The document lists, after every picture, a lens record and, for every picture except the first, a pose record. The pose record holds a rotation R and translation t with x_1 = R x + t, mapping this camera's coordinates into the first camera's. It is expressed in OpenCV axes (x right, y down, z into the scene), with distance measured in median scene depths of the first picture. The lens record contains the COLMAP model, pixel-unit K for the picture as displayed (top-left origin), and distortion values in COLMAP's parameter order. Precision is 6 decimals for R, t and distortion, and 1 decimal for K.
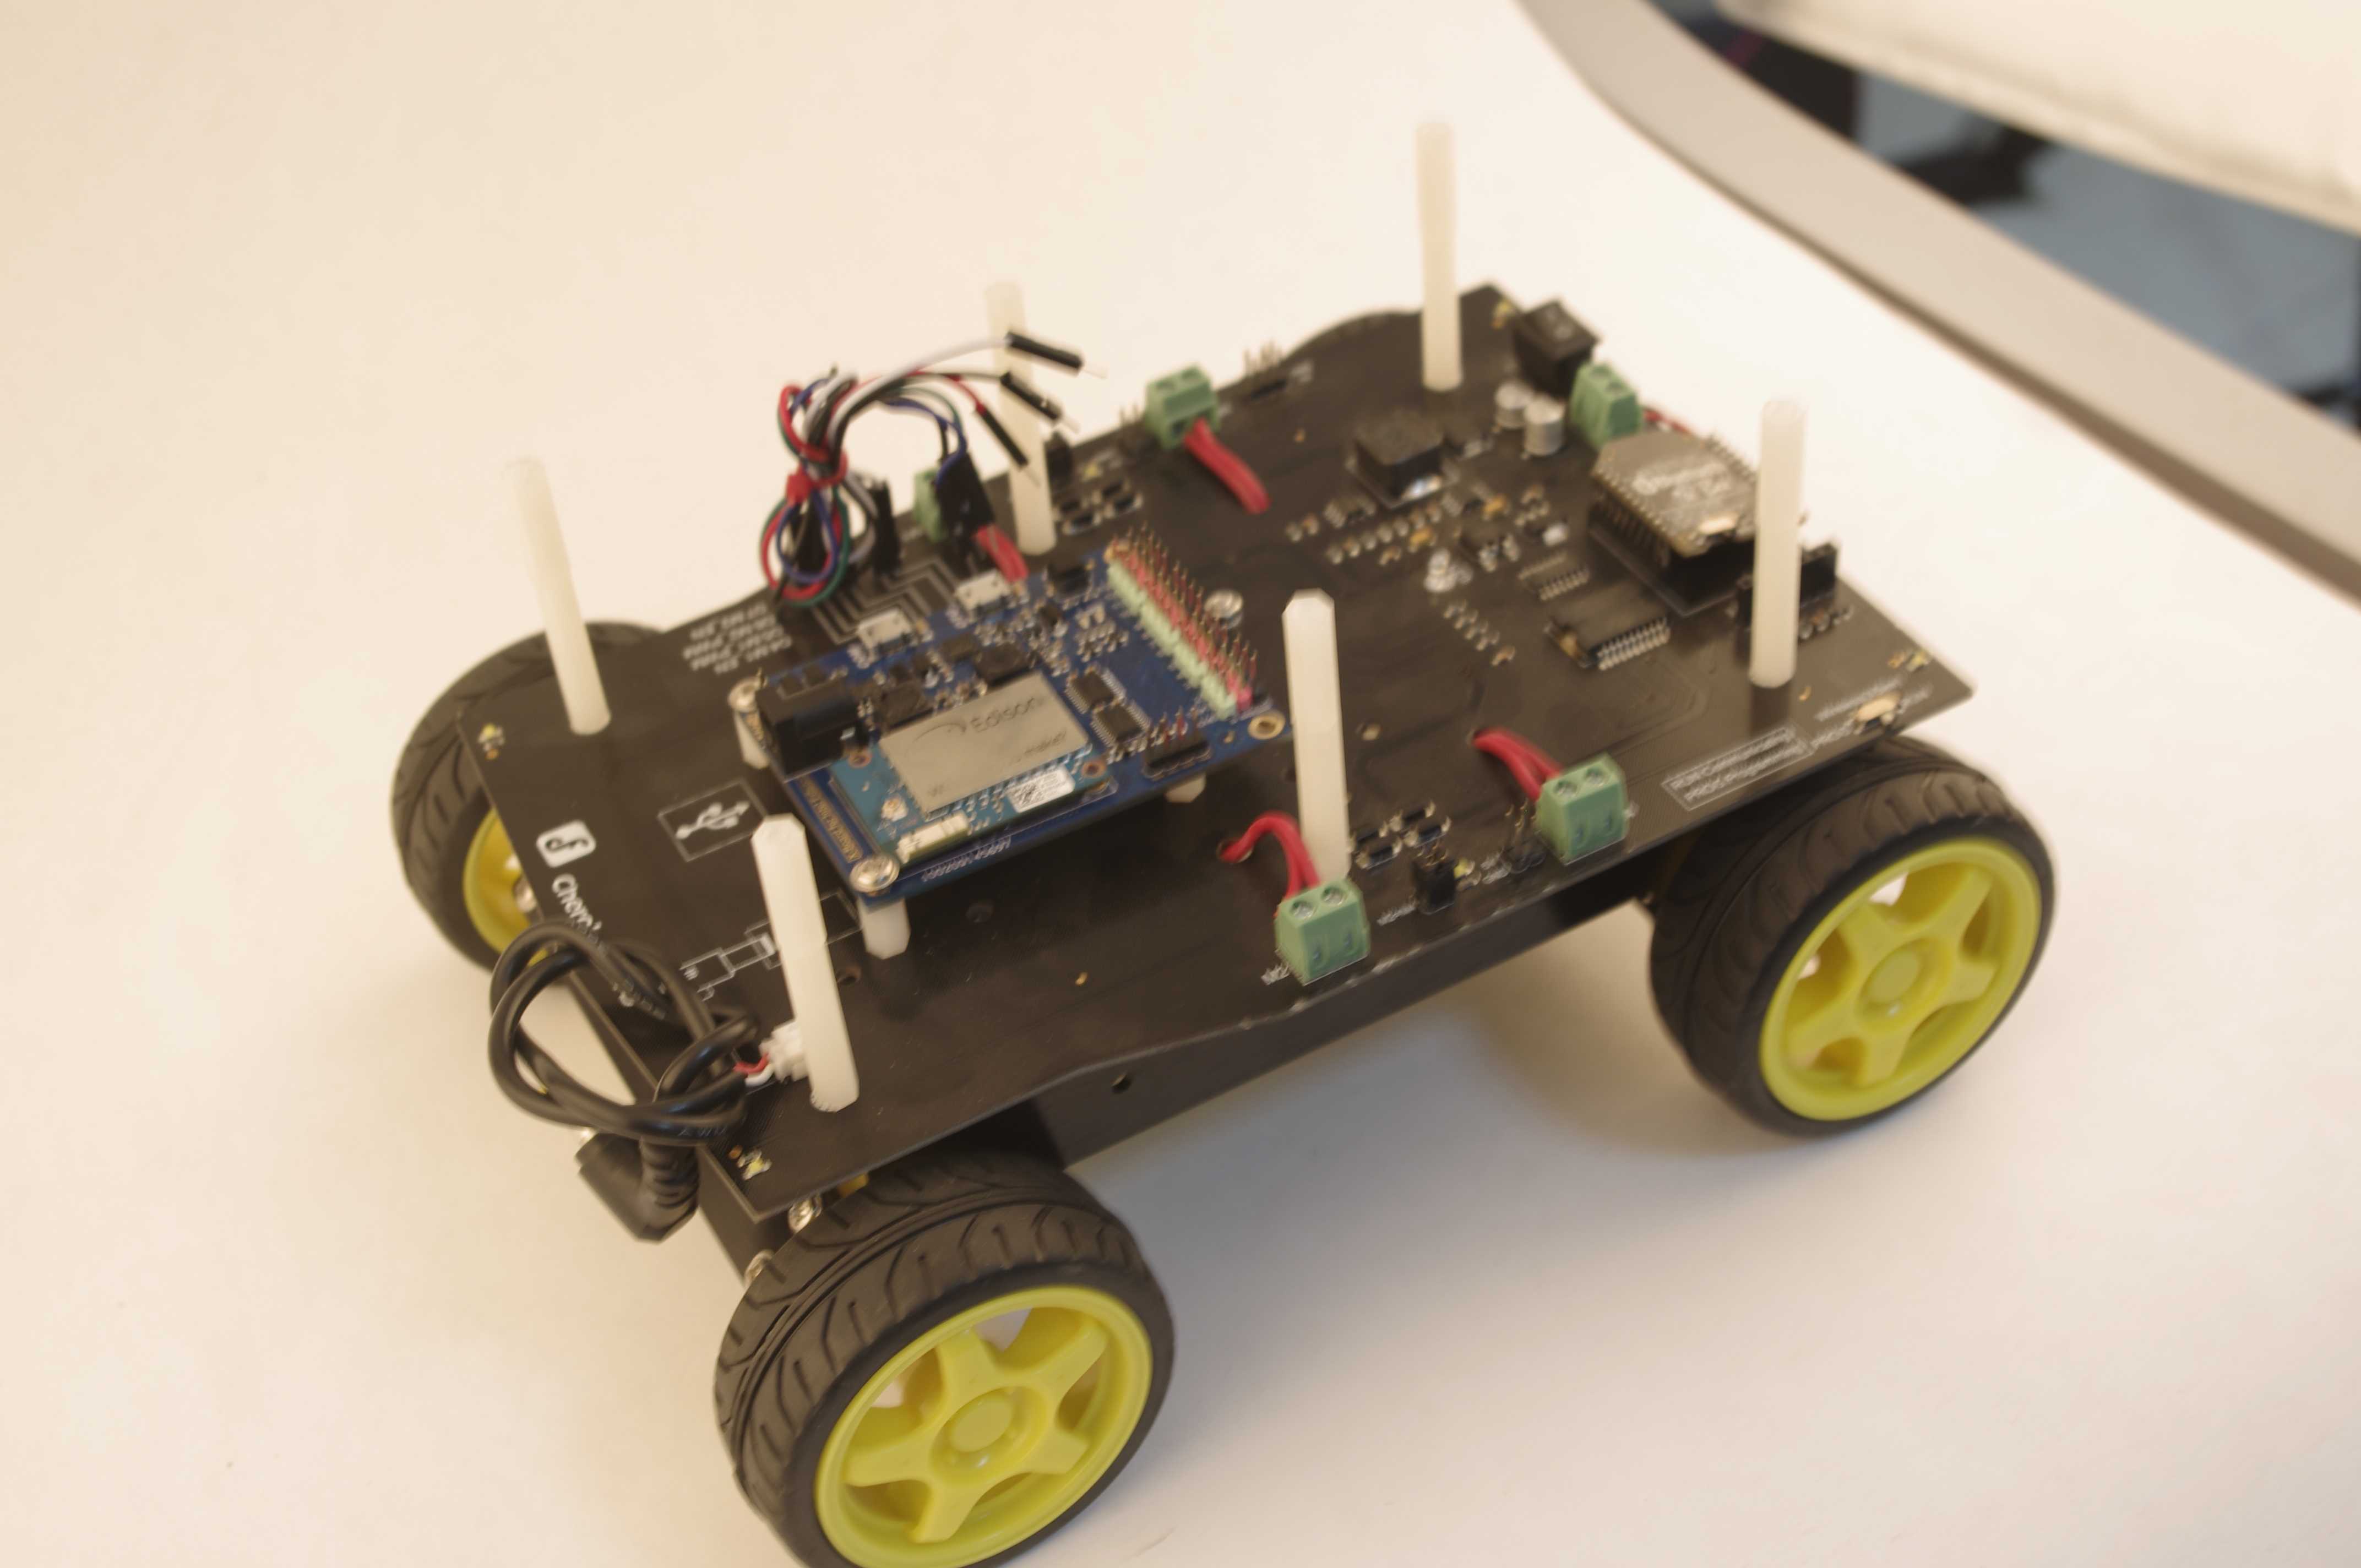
lens RADIAL K [[3291.4, 0, 1180.5], [0, 3291.4, 784.0], [0, 0, 1]] dist [0.099899, 0.003031]
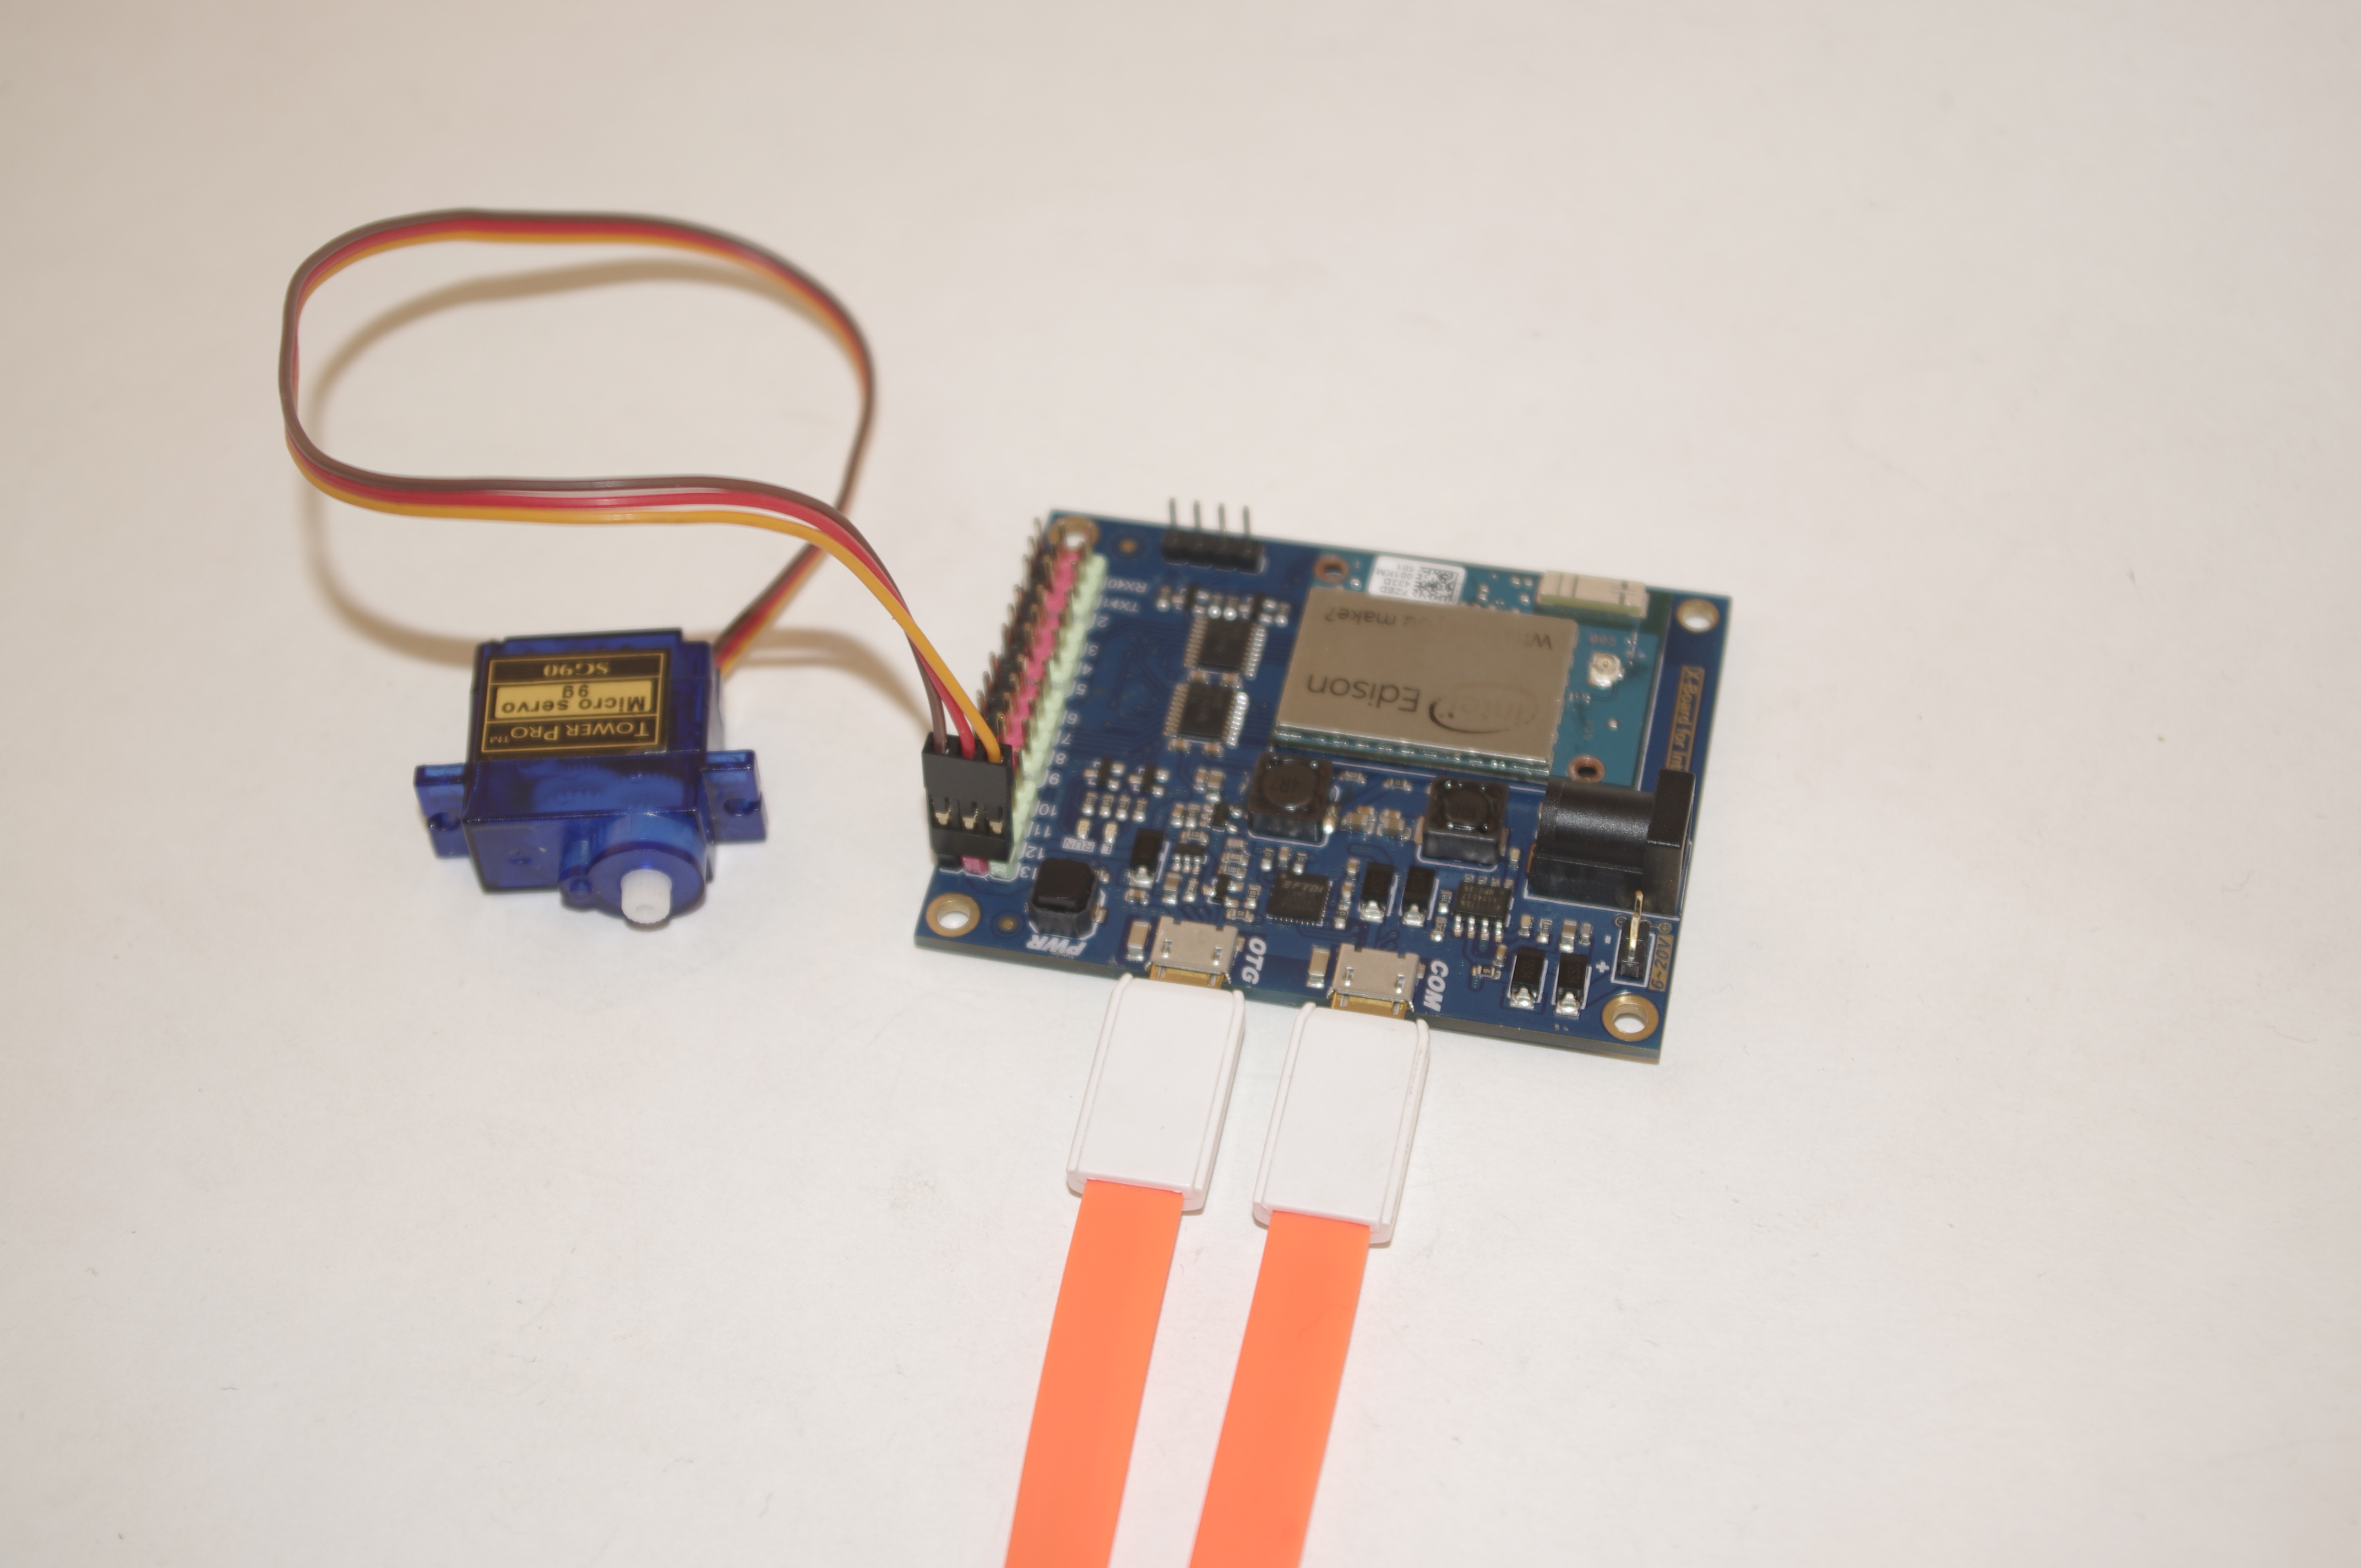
lens RADIAL K [[3579.8, 0, 1180.5], [0, 3579.8, 784.0], [0, 0, 1]] dist [0.065871, 0.010939]
pose [[-0.763496, -0.425470, 0.485848, -0.365966], [0.512404, 0.058808, 0.856728, -0.625814], [-0.393084, 0.903060, 0.173113, 0.889906]]
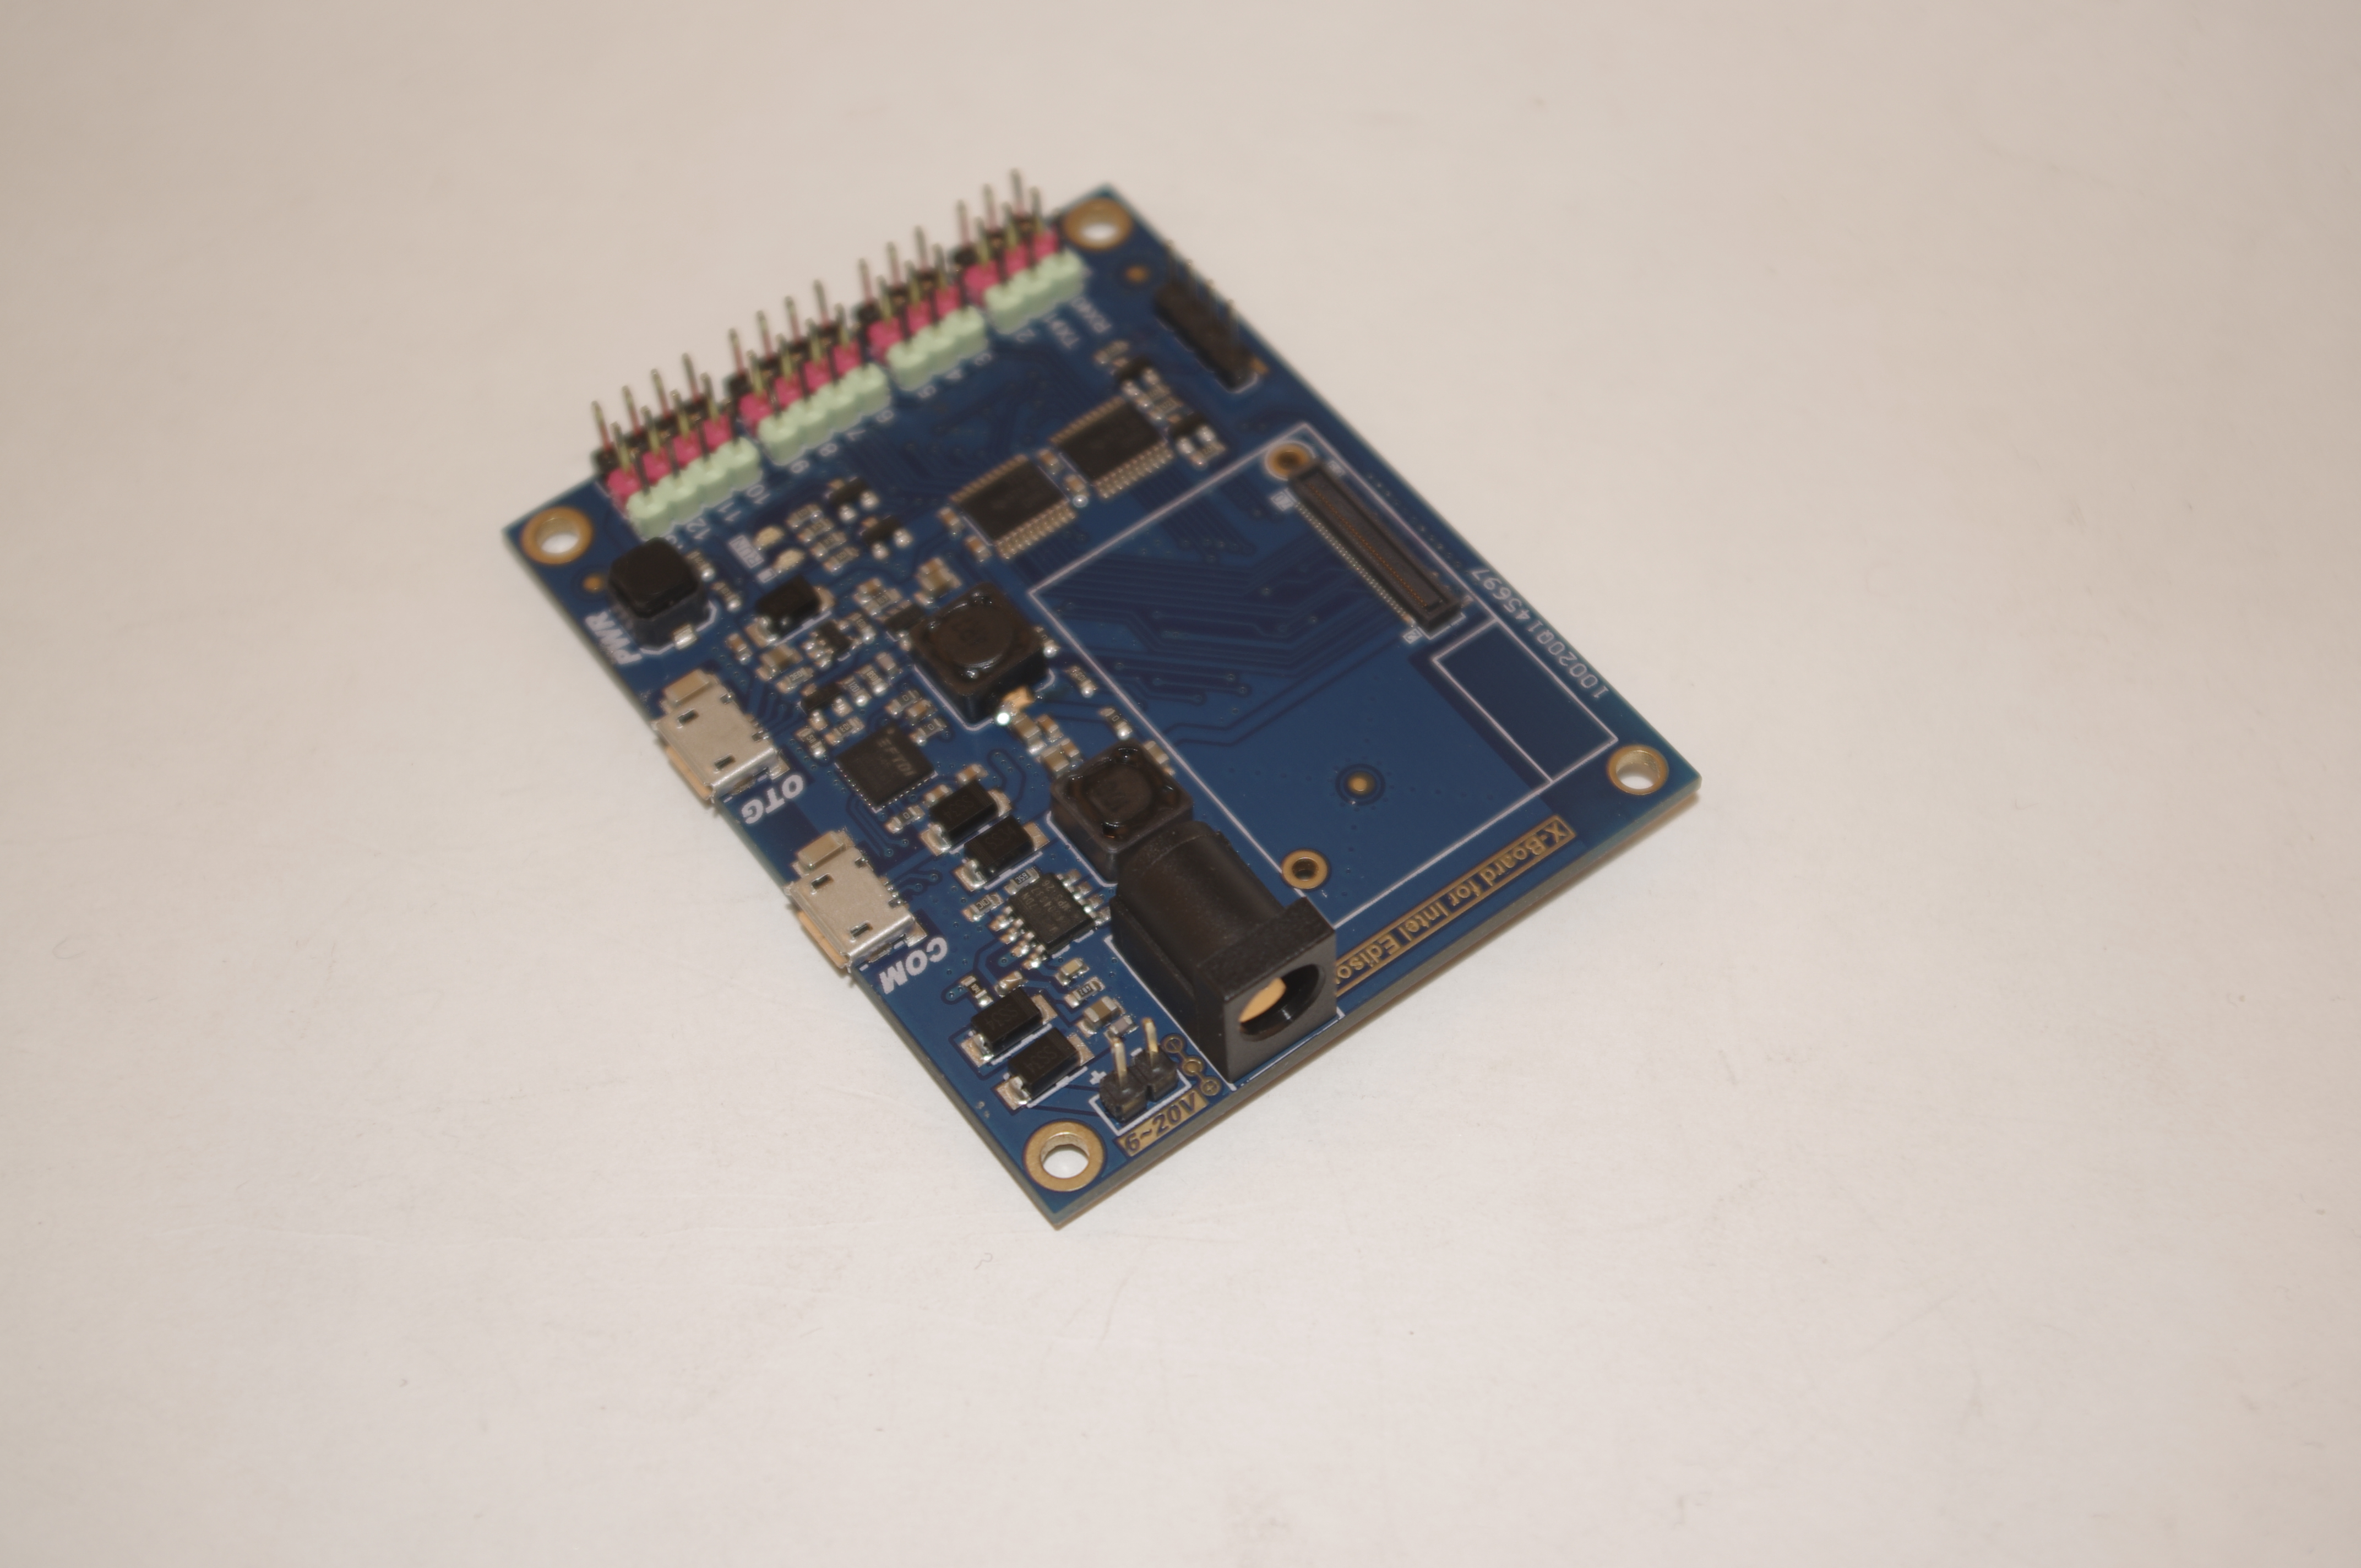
lens RADIAL K [[3579.8, 0, 1180.5], [0, 3579.8, 784.0], [0, 0, 1]] dist [0.065871, 0.010939]
pose [[-0.156944, -0.777184, 0.609388, -0.378666], [0.702719, 0.345680, 0.621845, -0.320737], [-0.693941, 0.525823, 0.491890, 0.744381]]
